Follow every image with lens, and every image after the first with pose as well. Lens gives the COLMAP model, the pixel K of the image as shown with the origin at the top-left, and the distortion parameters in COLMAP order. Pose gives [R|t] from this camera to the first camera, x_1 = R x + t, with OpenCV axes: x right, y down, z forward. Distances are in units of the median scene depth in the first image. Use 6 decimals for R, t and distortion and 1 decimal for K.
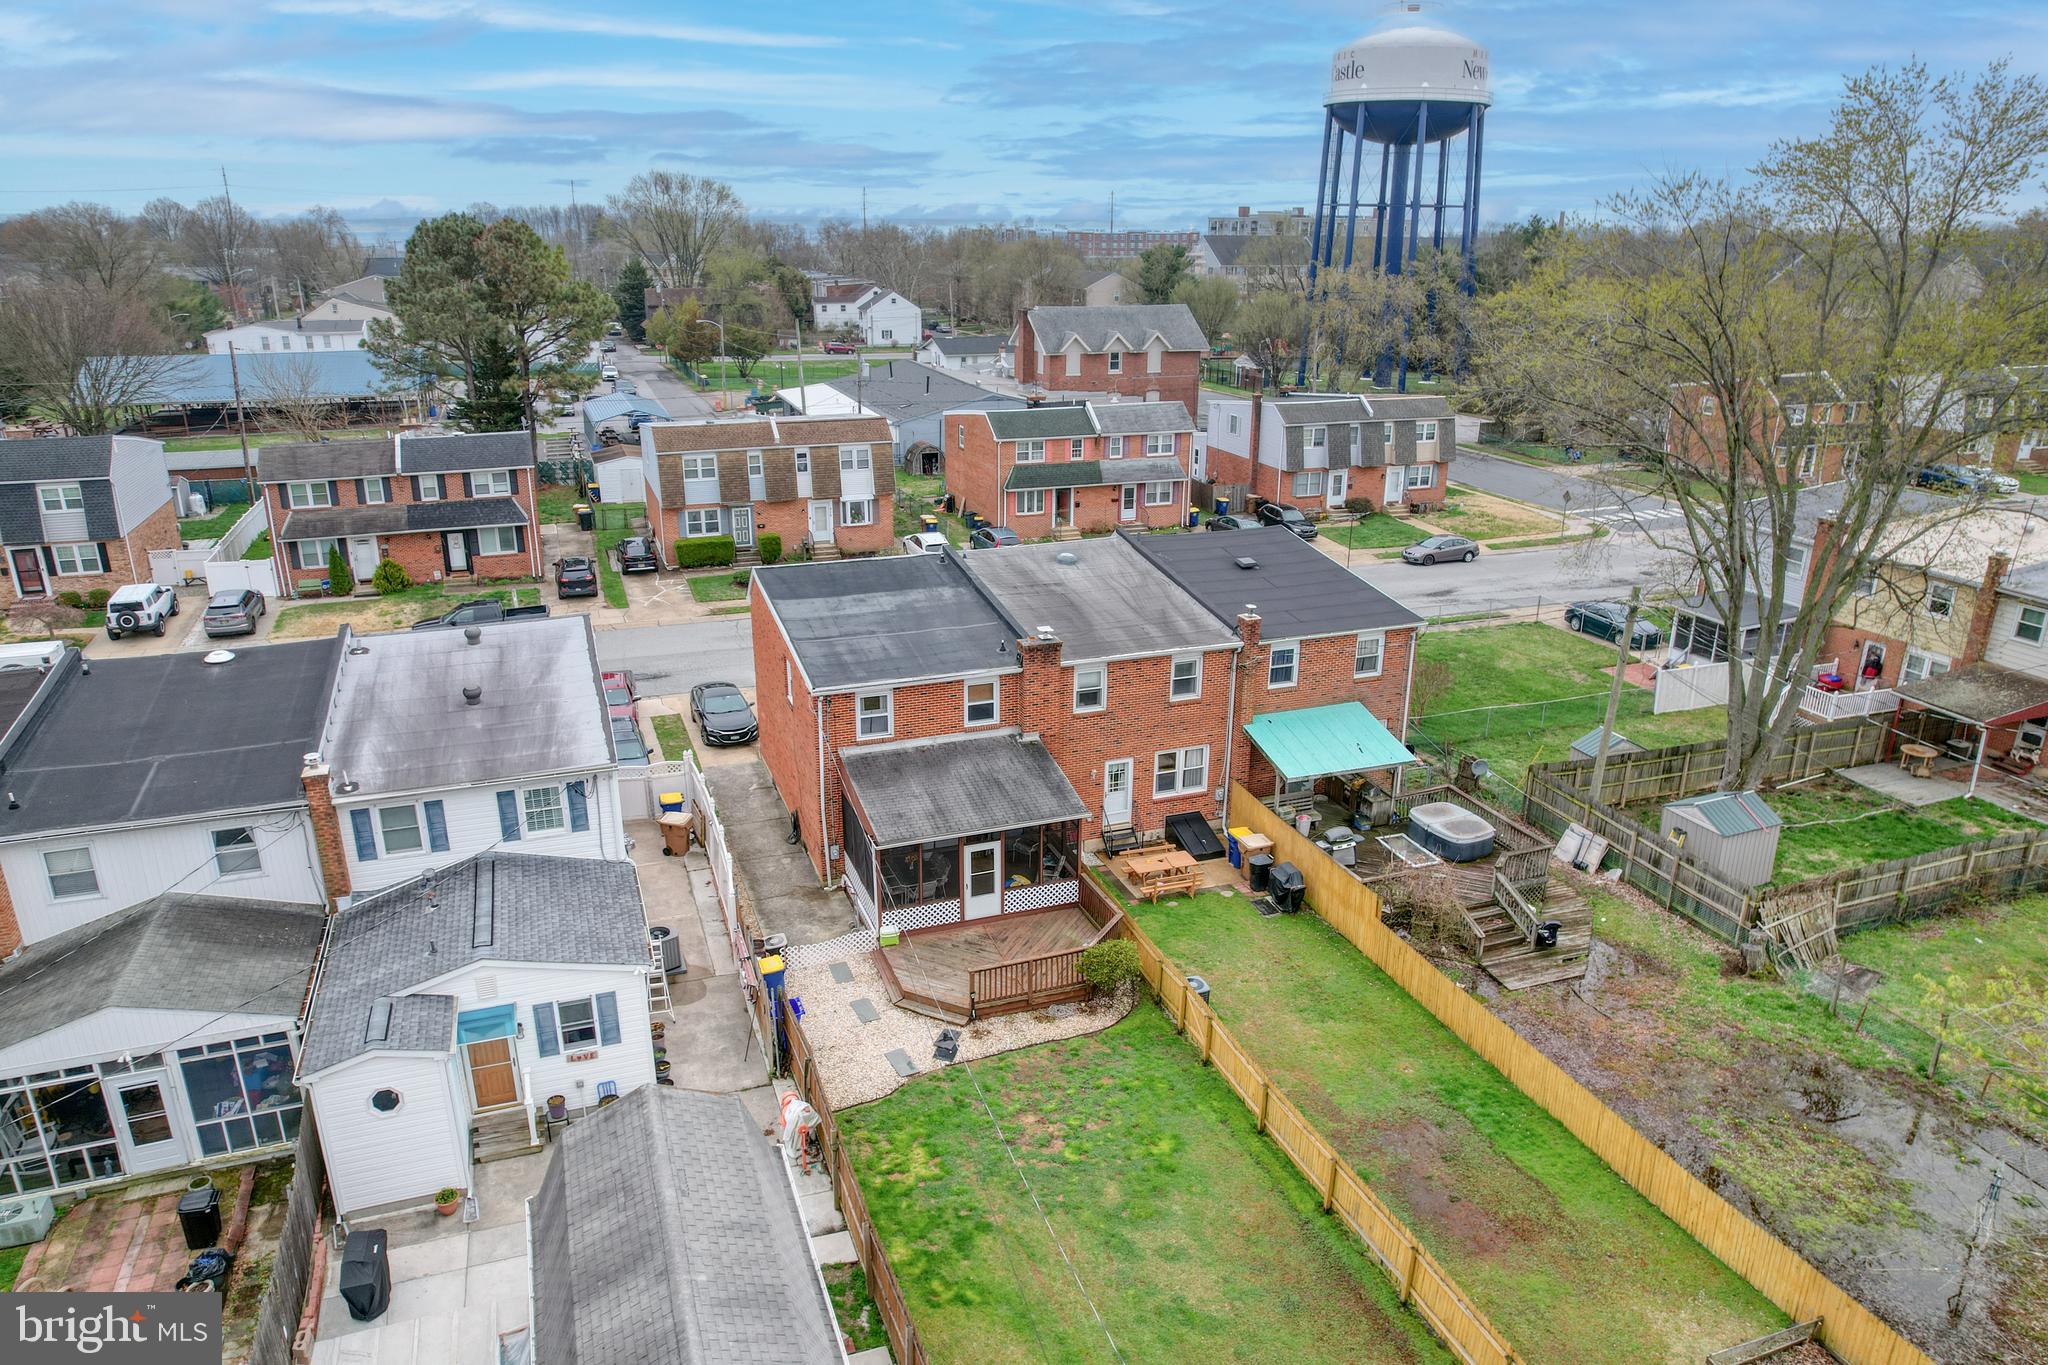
lens RADIAL K [[1331.6, 0, 1024.0], [0, 1331.6, 682.5], [0, 0, 1]] dist [-0.073016, 0.056031]
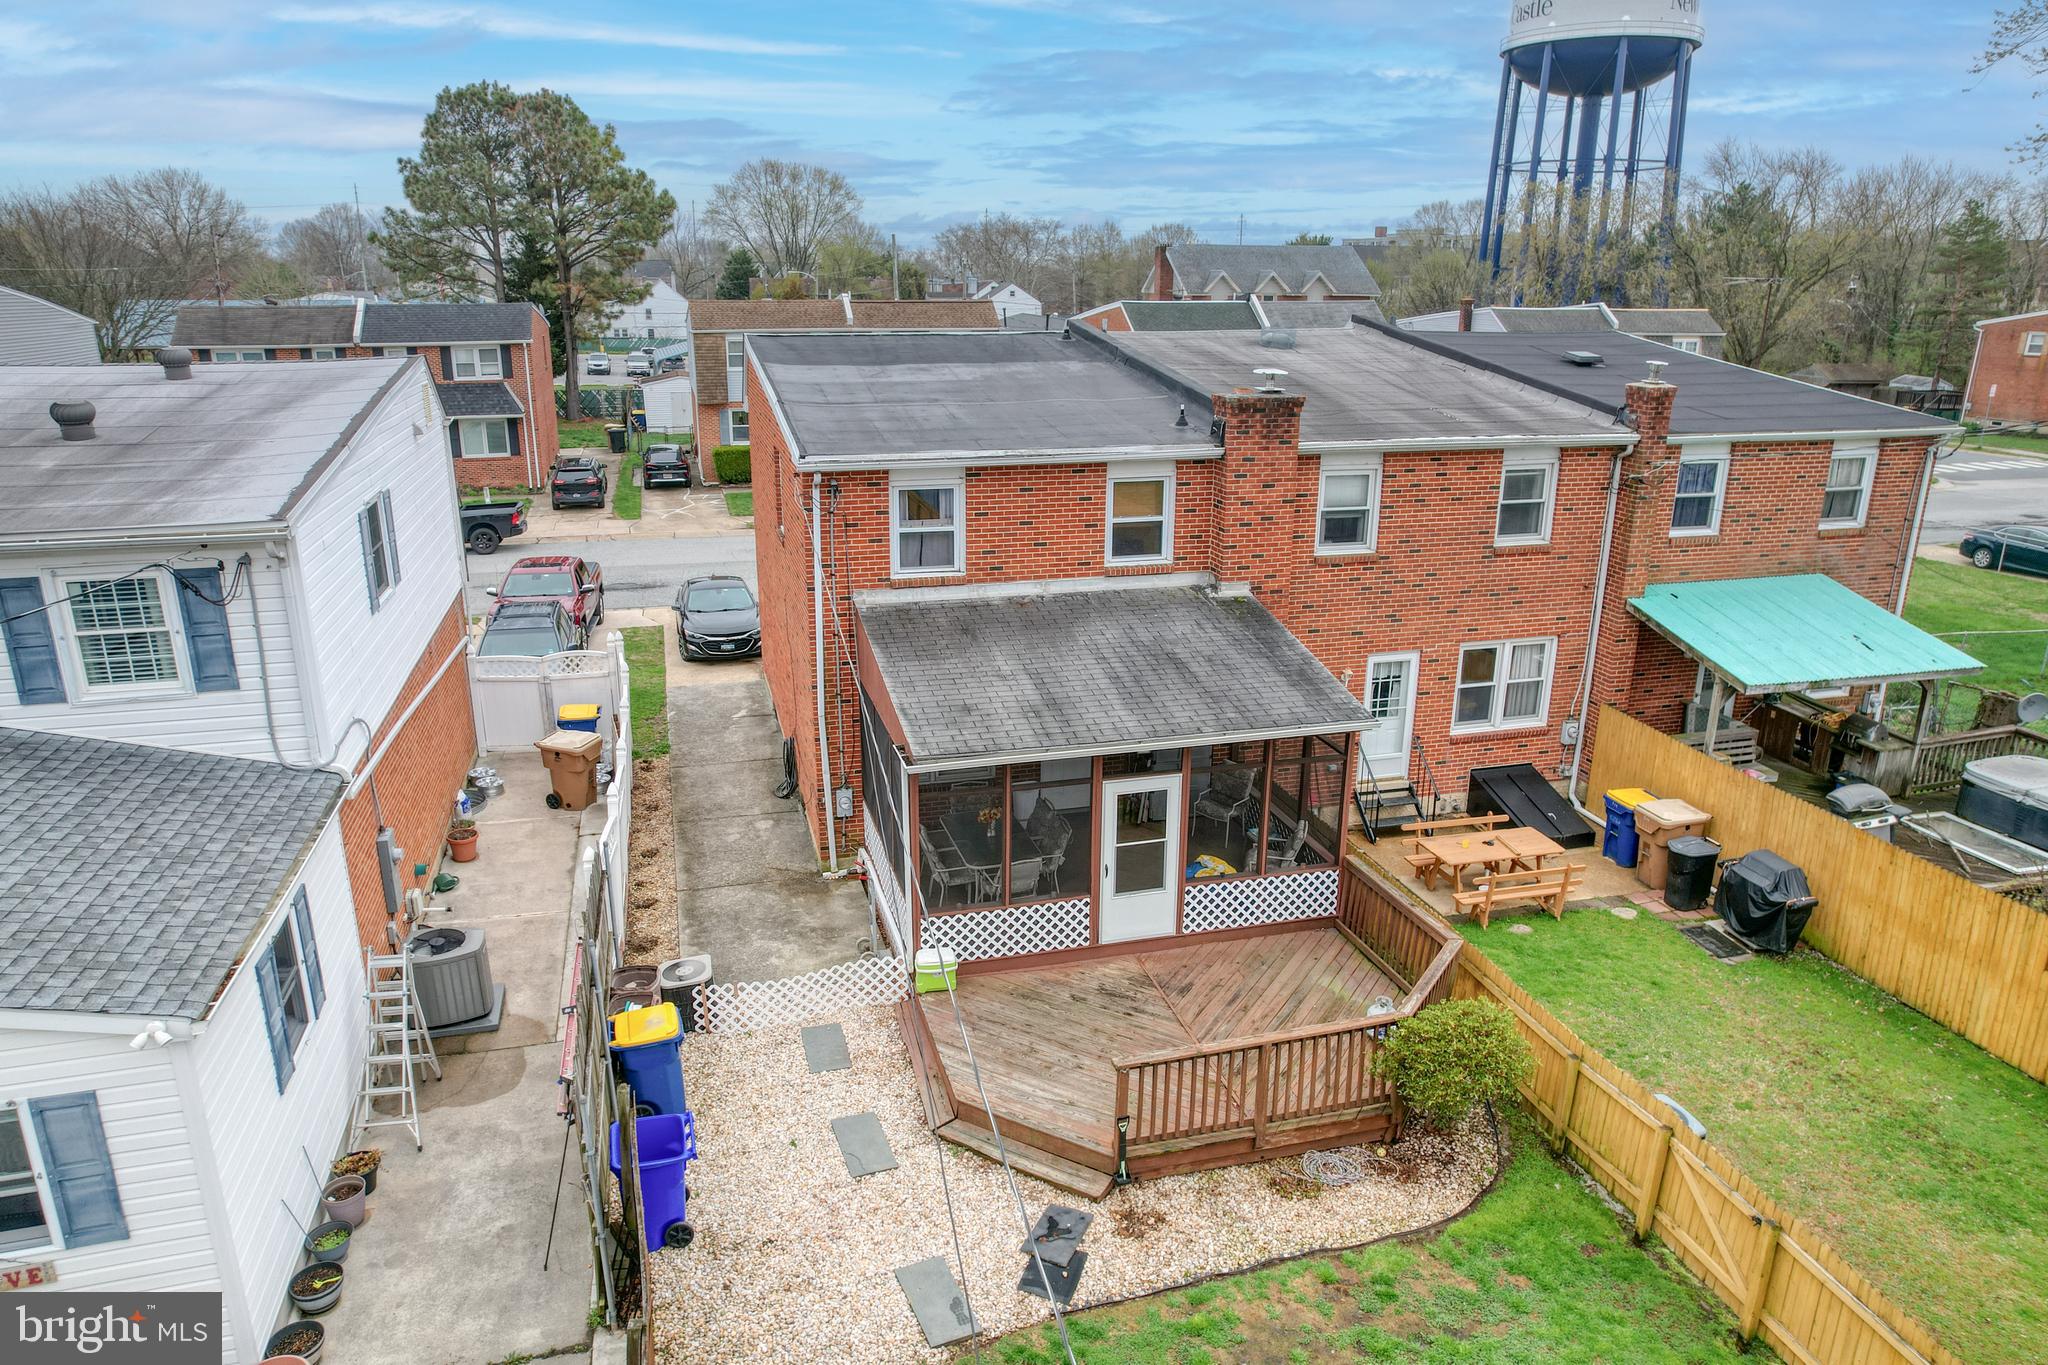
lens RADIAL K [[1331.6, 0, 1024.0], [0, 1331.6, 682.5], [0, 0, 1]] dist [-0.073016, 0.056031]
pose [[0.996162, 0.024699, -0.083975, -0.032122], [-0.027573, 0.999067, -0.033245, 0.097393], [0.083076, 0.035432, 0.995913, 0.499220]]
